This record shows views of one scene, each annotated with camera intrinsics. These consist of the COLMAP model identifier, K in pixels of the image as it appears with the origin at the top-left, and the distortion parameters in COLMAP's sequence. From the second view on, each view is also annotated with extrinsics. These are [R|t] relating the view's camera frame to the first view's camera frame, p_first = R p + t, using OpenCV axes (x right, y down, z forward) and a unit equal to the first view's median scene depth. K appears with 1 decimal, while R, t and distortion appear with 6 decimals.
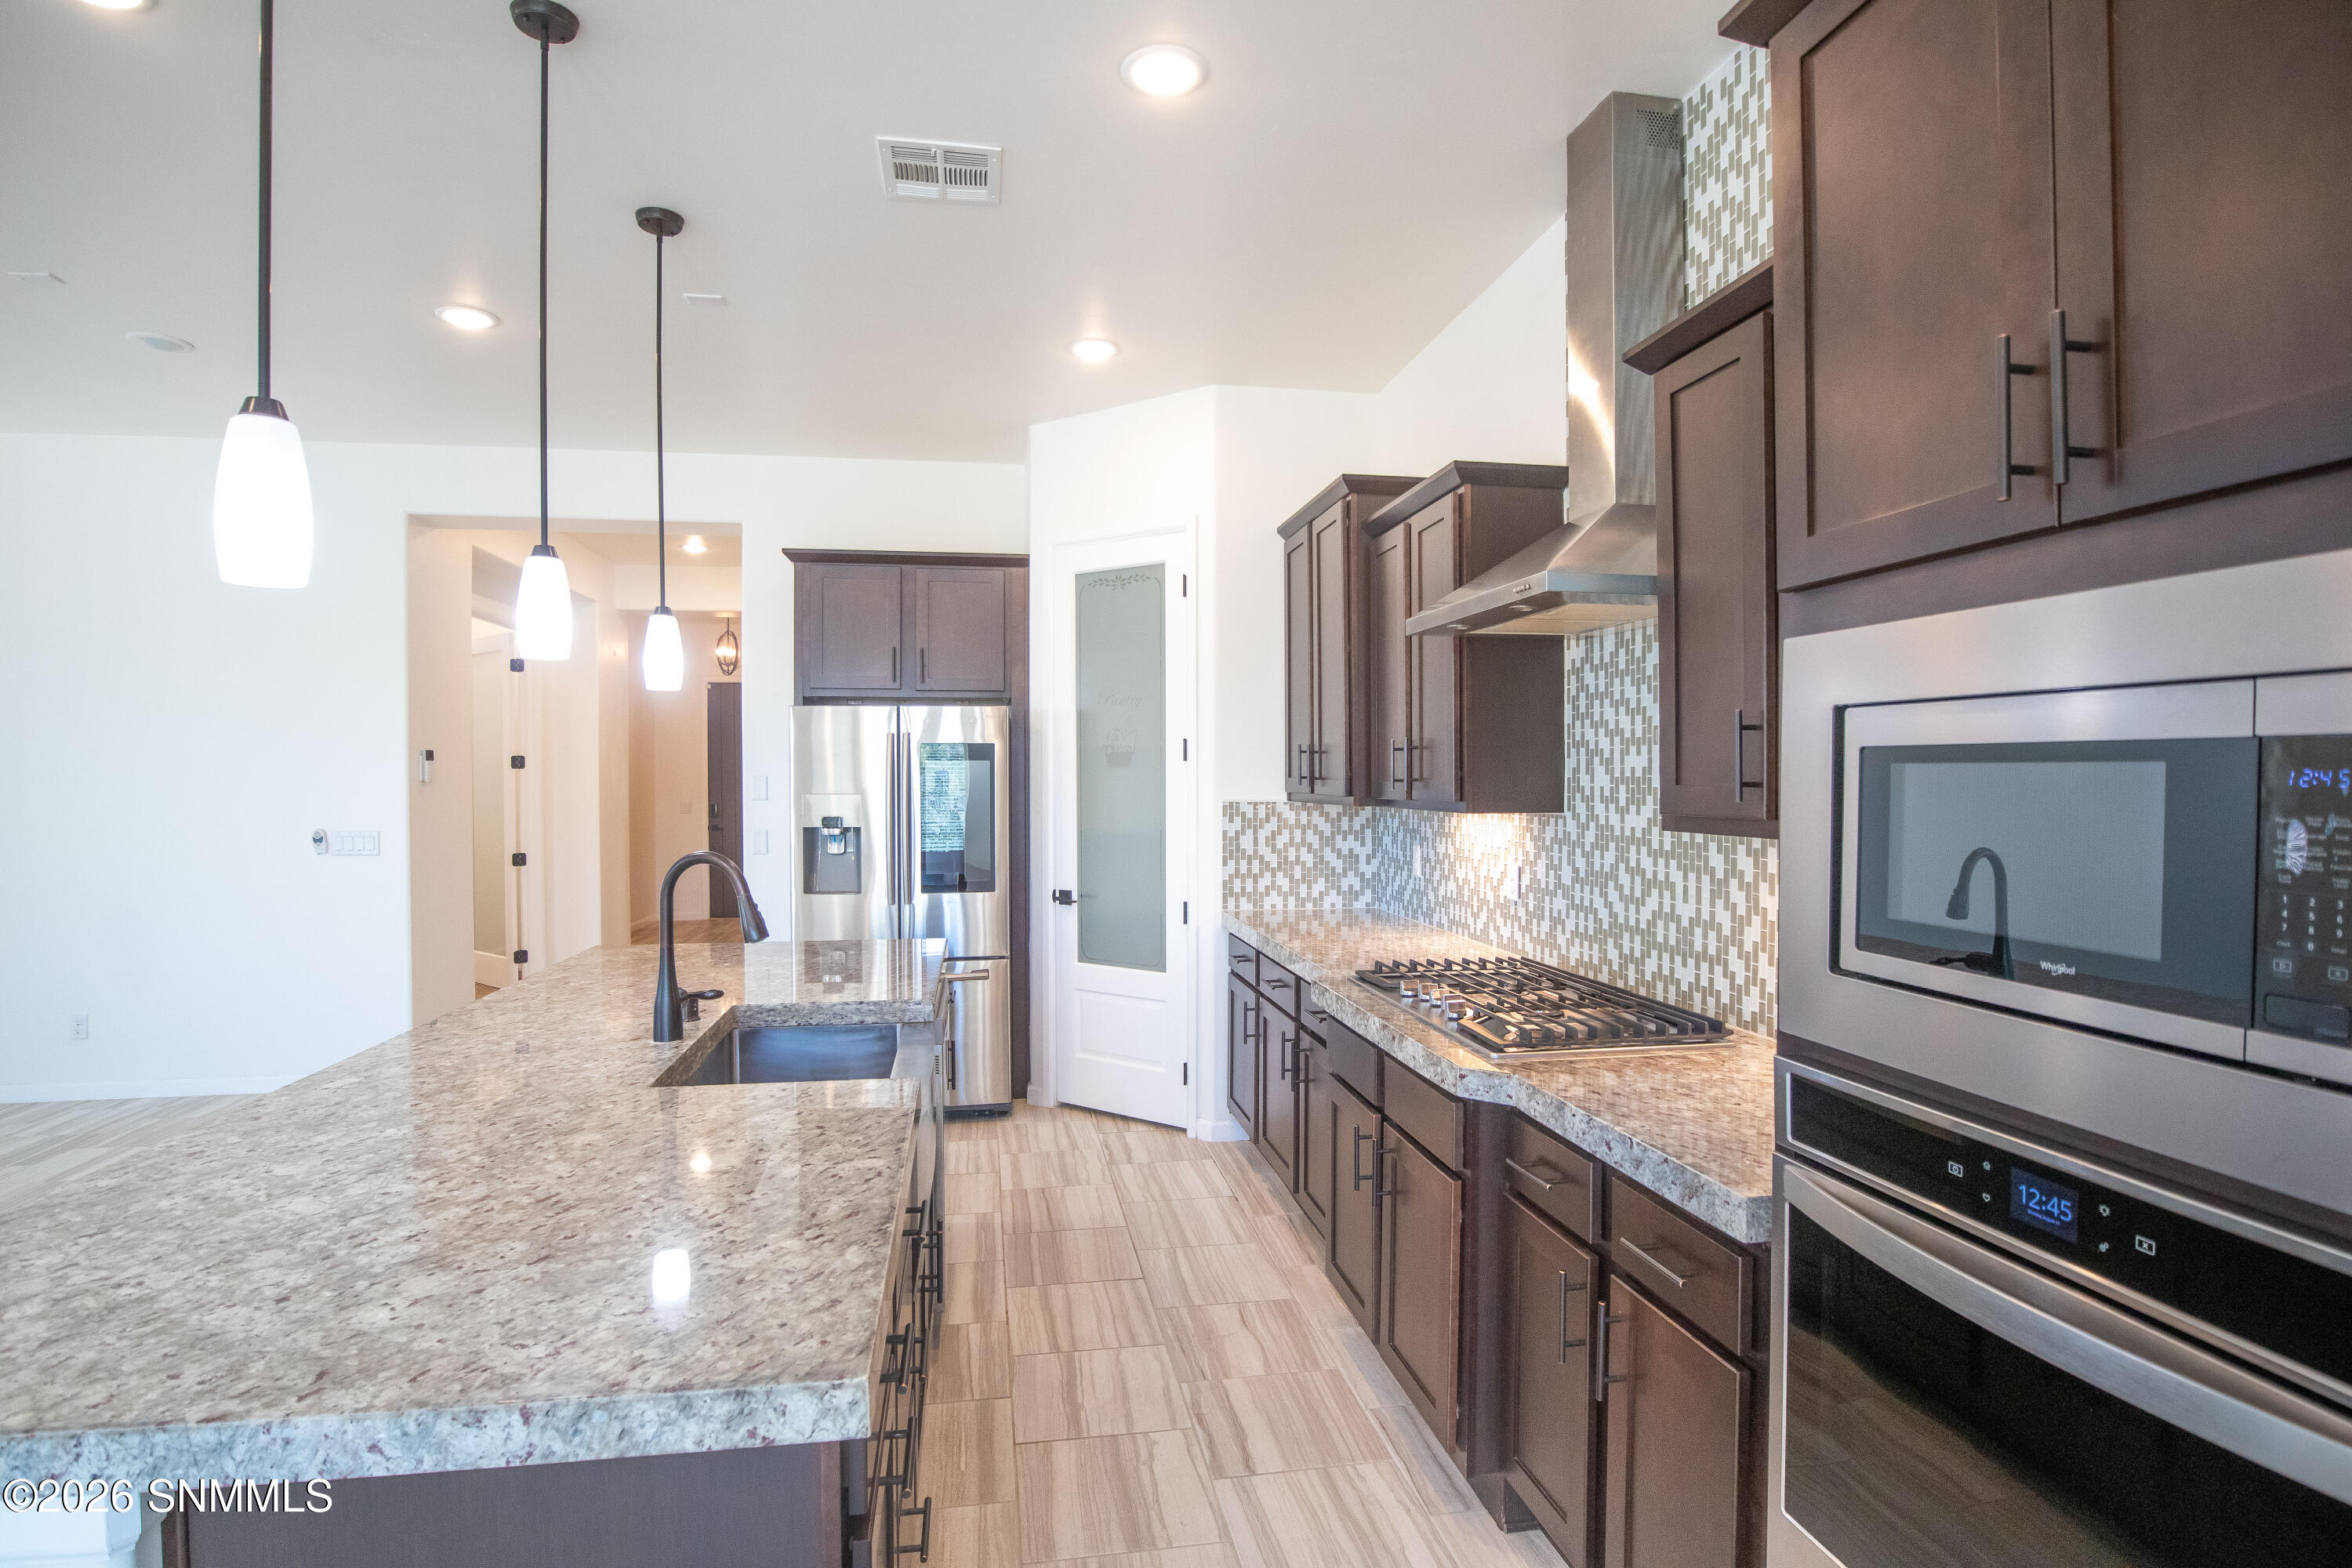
lens RADIAL K [[1176.7, 0, 1196.9], [0, 1176.7, 794.0], [0, 0, 1]] dist [-0.039854, 0.008812]
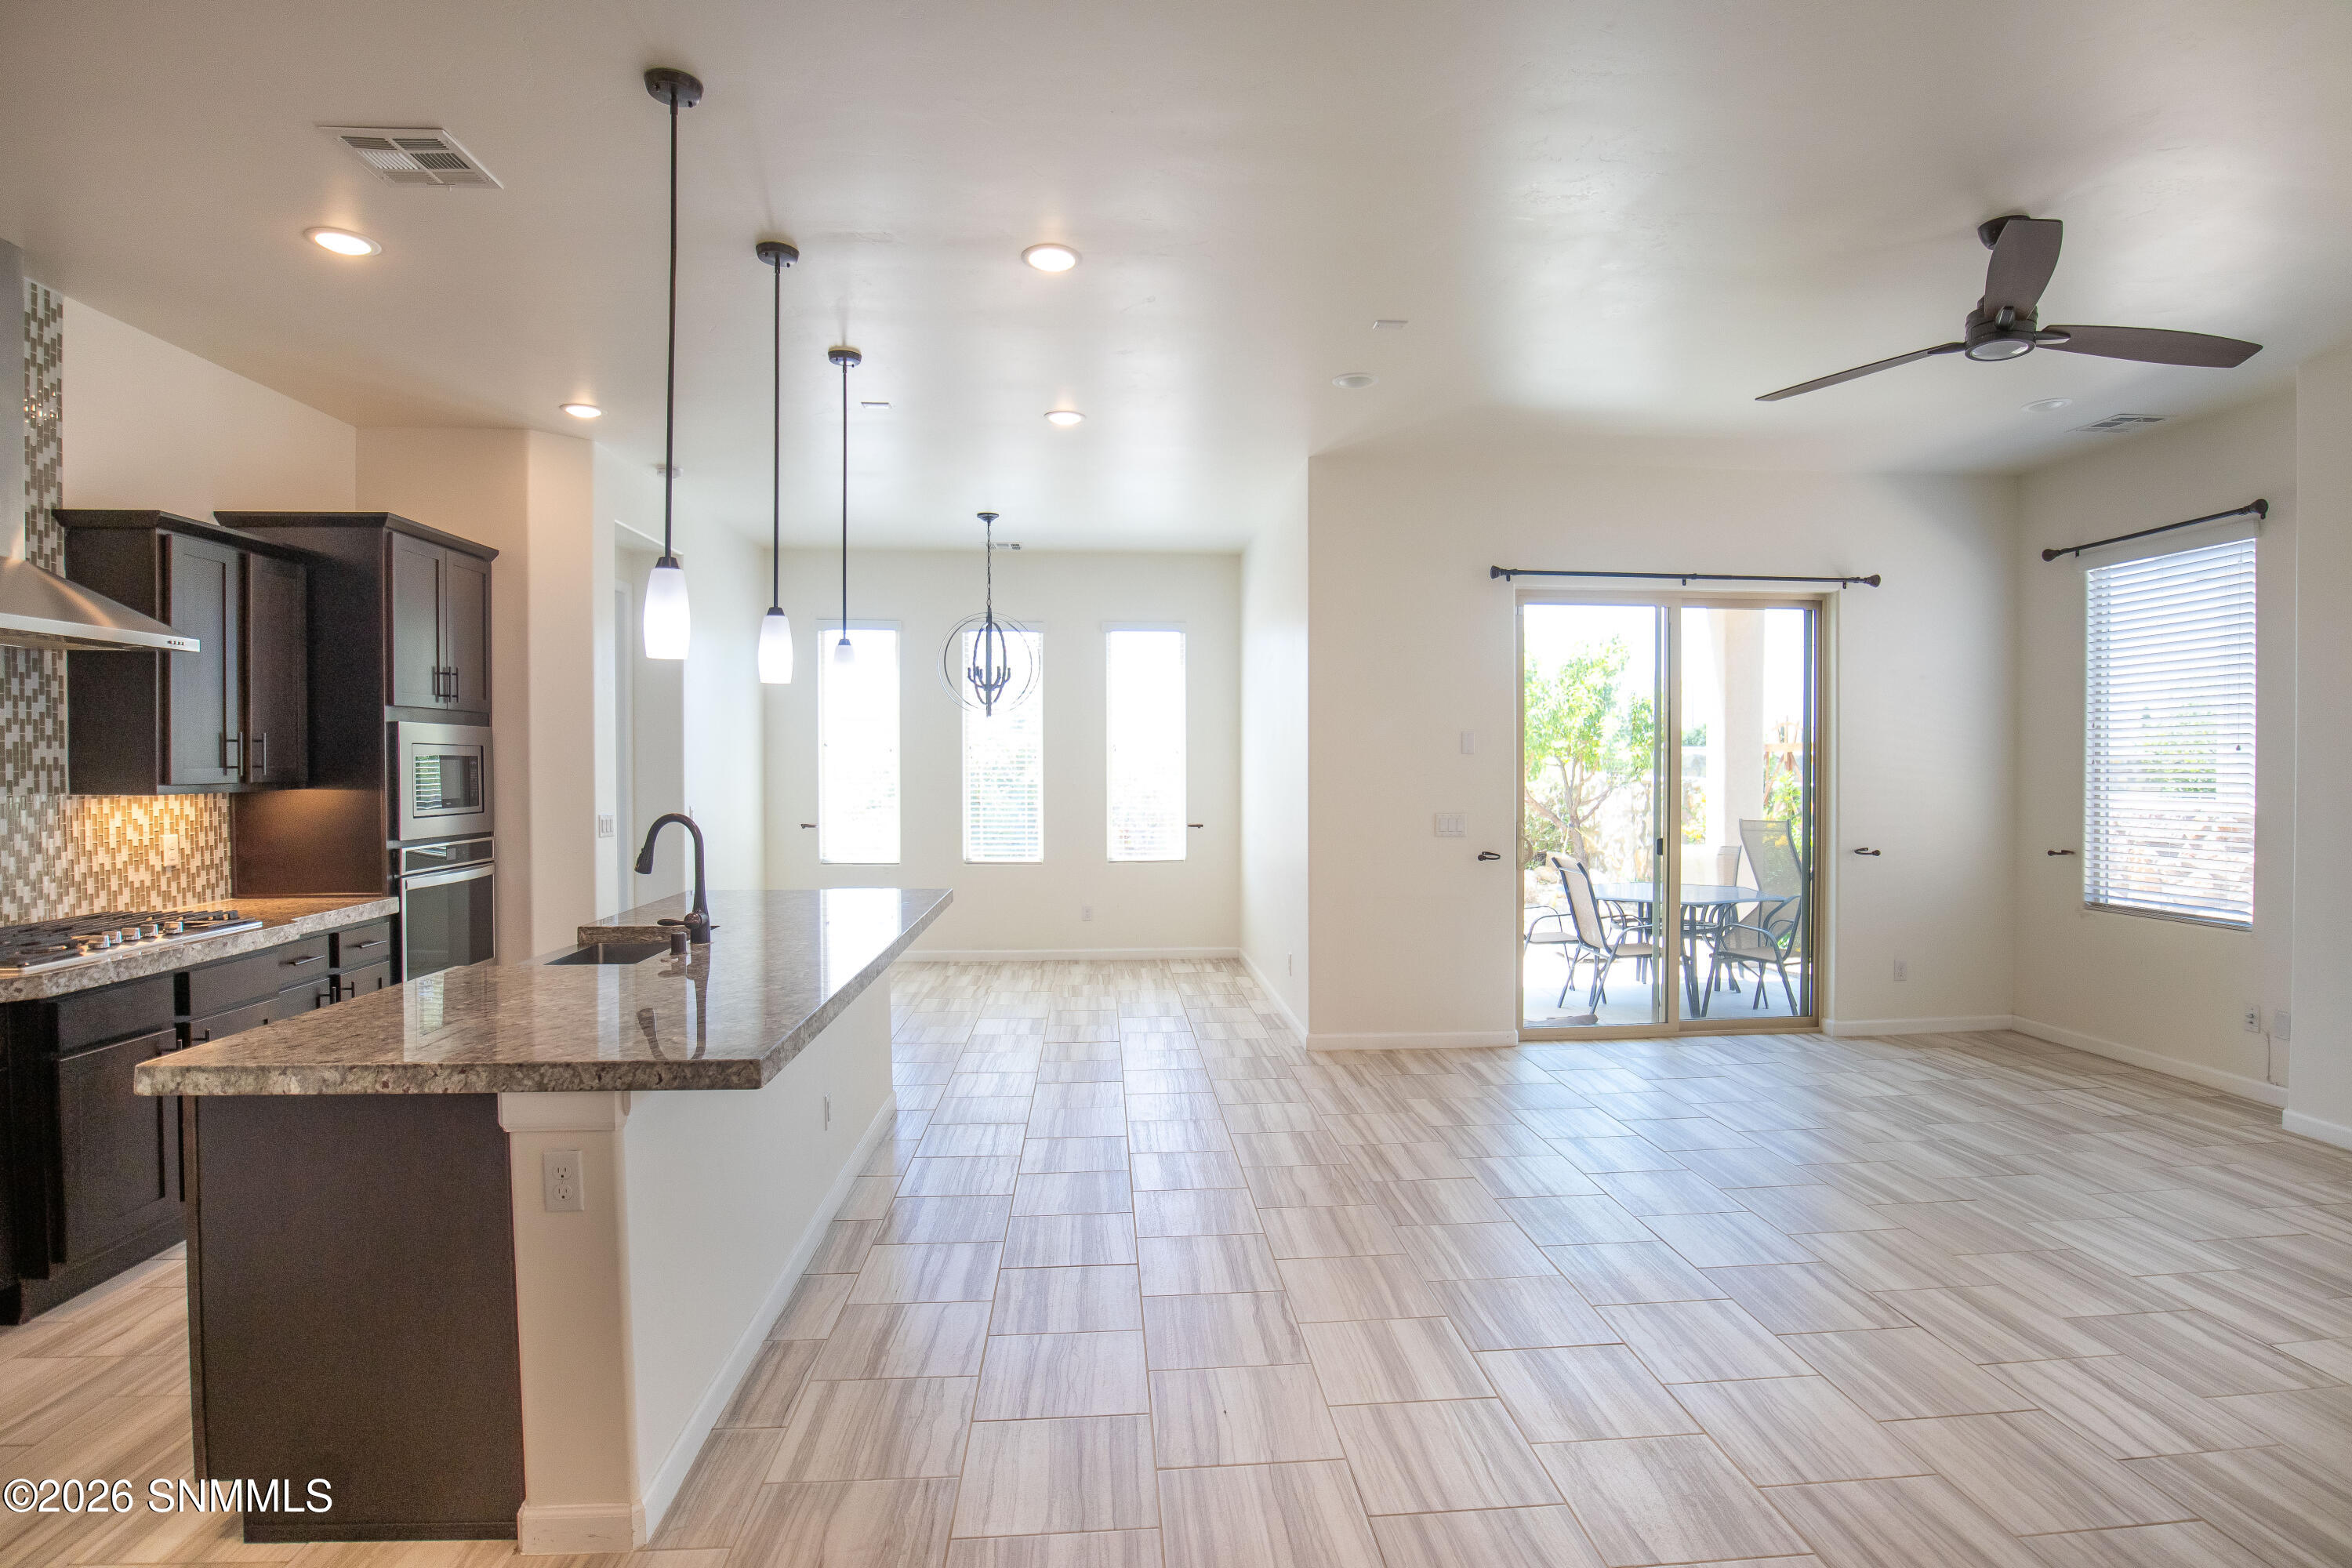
lens RADIAL K [[1184.5, 0, 1187.2], [0, 1184.5, 779.3], [0, 0, 1]] dist [-0.050436, 0.014609]
pose [[-0.994613, 0.001593, 0.103642, -1.027830], [0.004778, 0.999524, 0.030494, -0.028943], [-0.103544, 0.030825, -0.994147, 2.022578]]
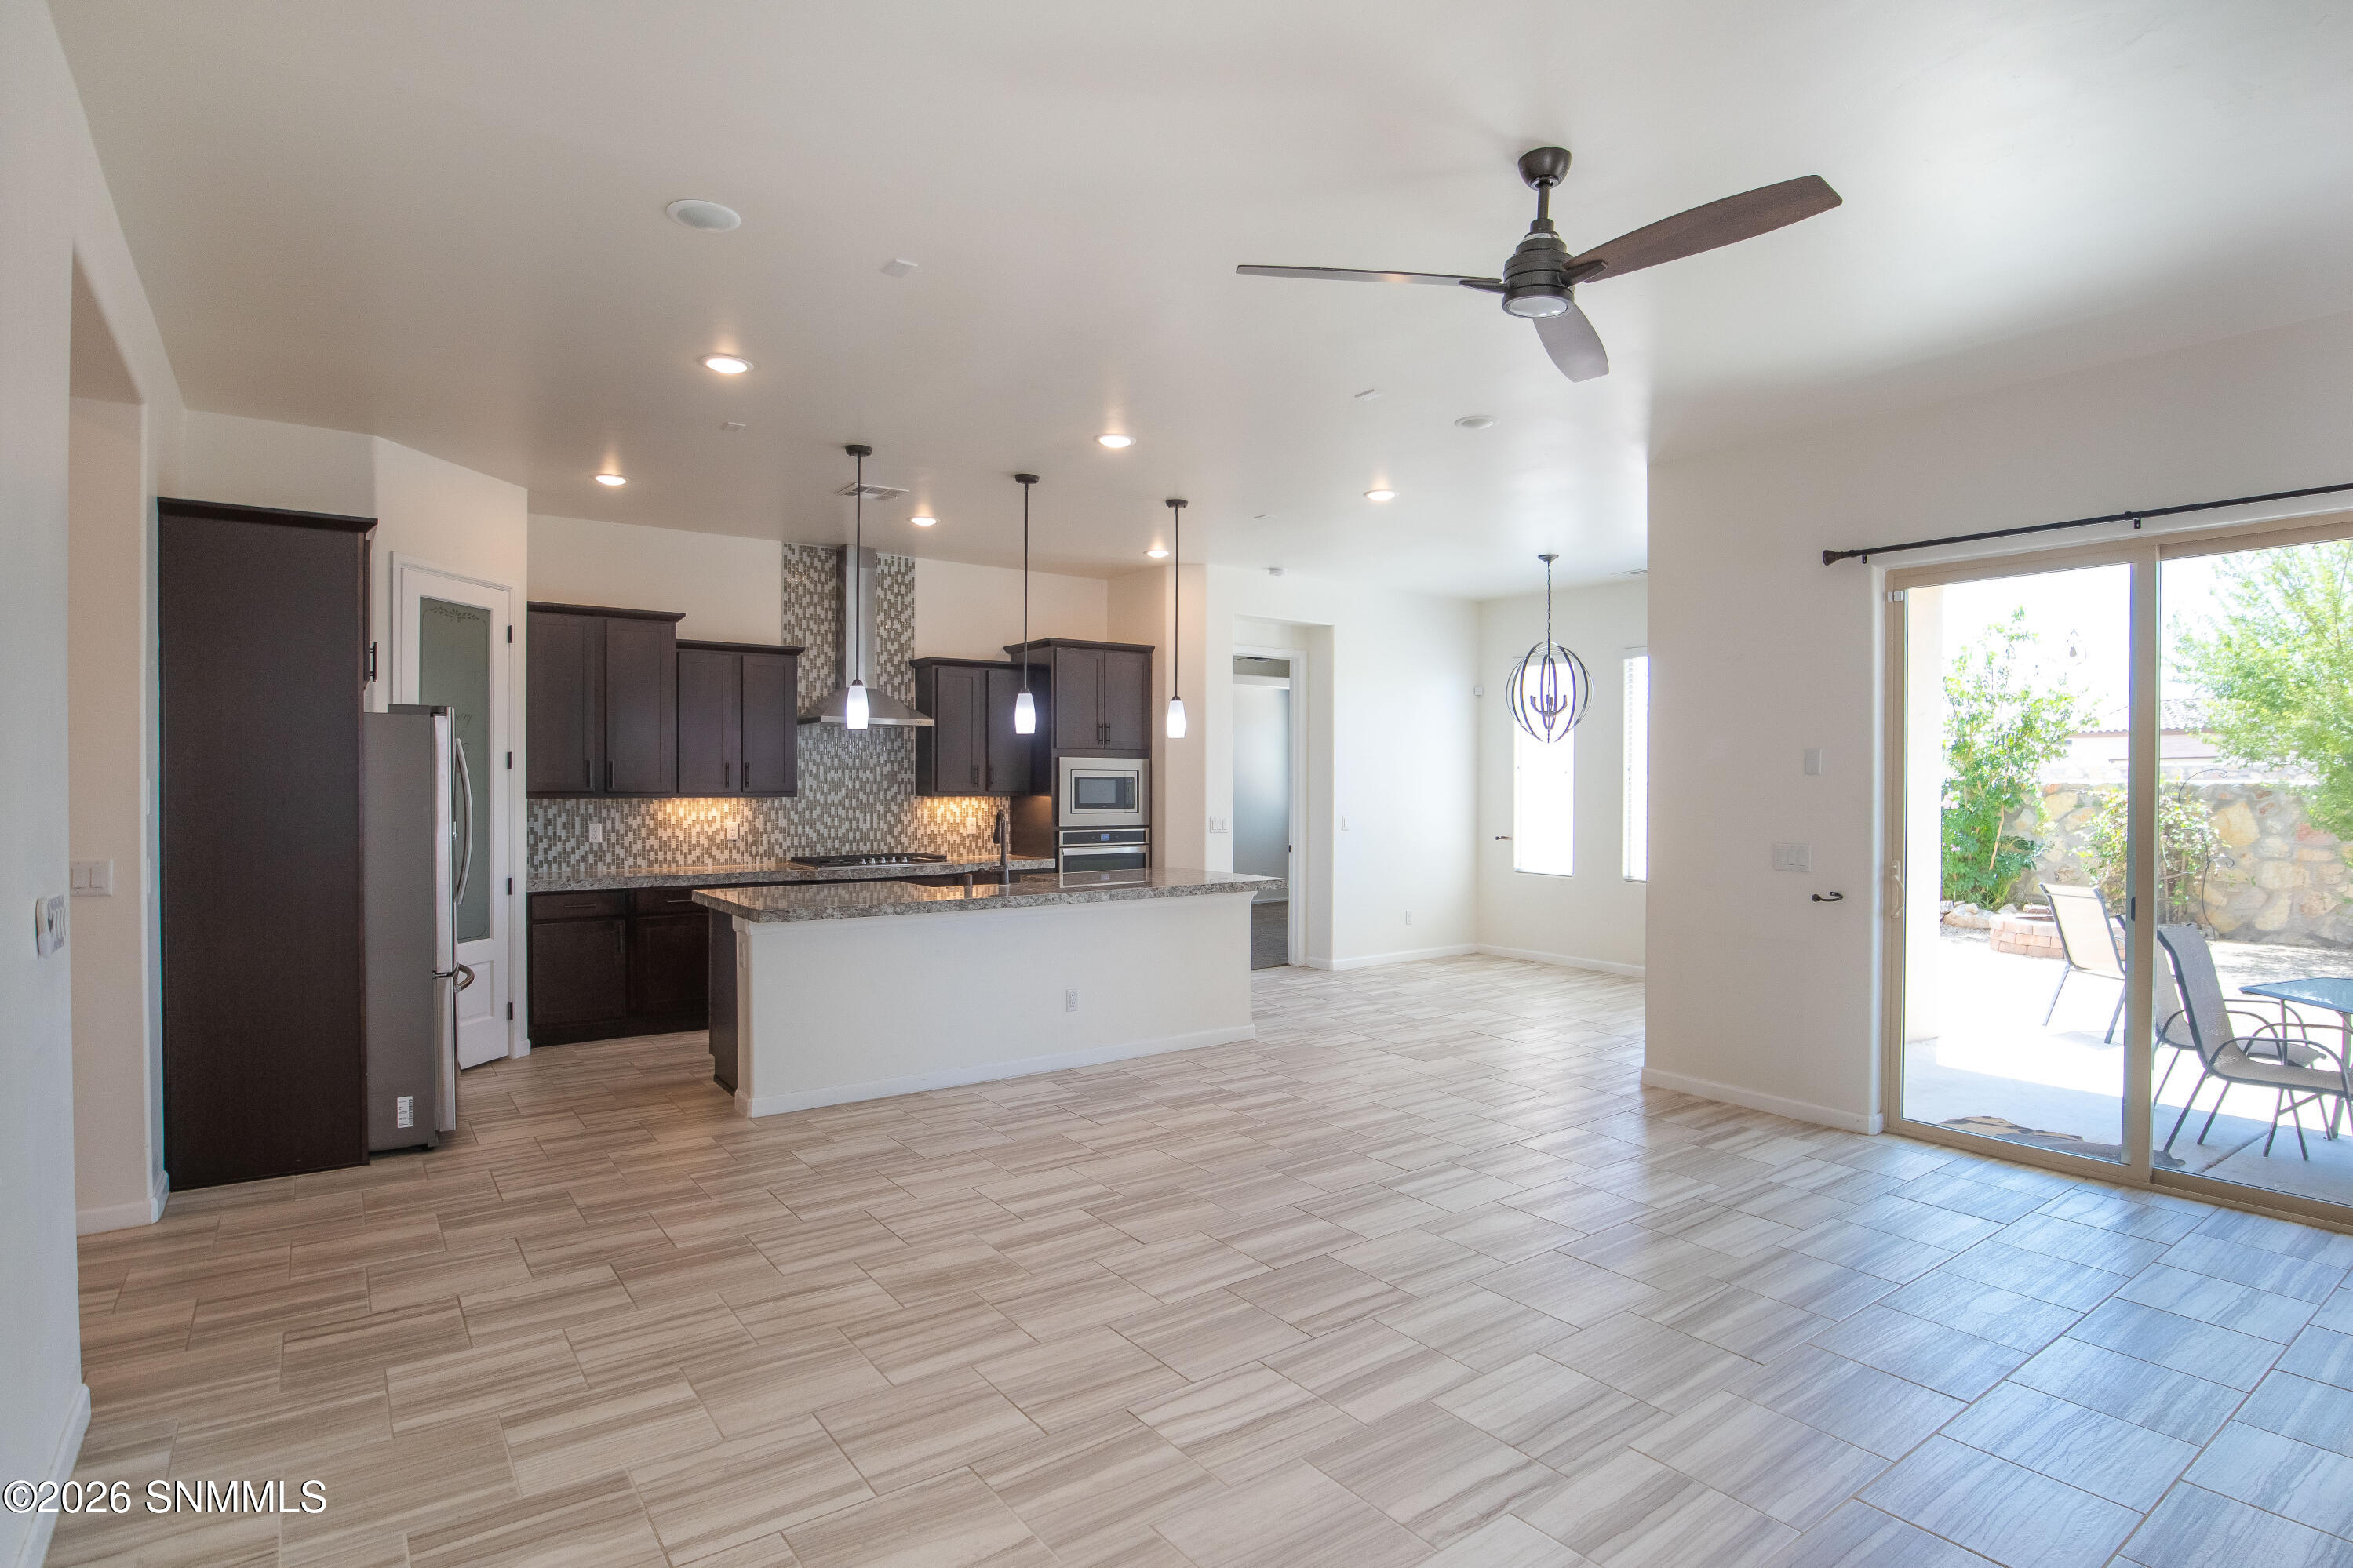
lens RADIAL K [[1195.4, 0, 1189.1], [0, 1195.4, 790.7], [0, 0, 1]] dist [-0.044575, 0.010783]
pose [[-0.437739, -0.005992, 0.899082, -2.511705], [0.012830, 0.999834, 0.012910, -0.018424], [-0.899011, 0.017186, -0.437589, 1.499036]]
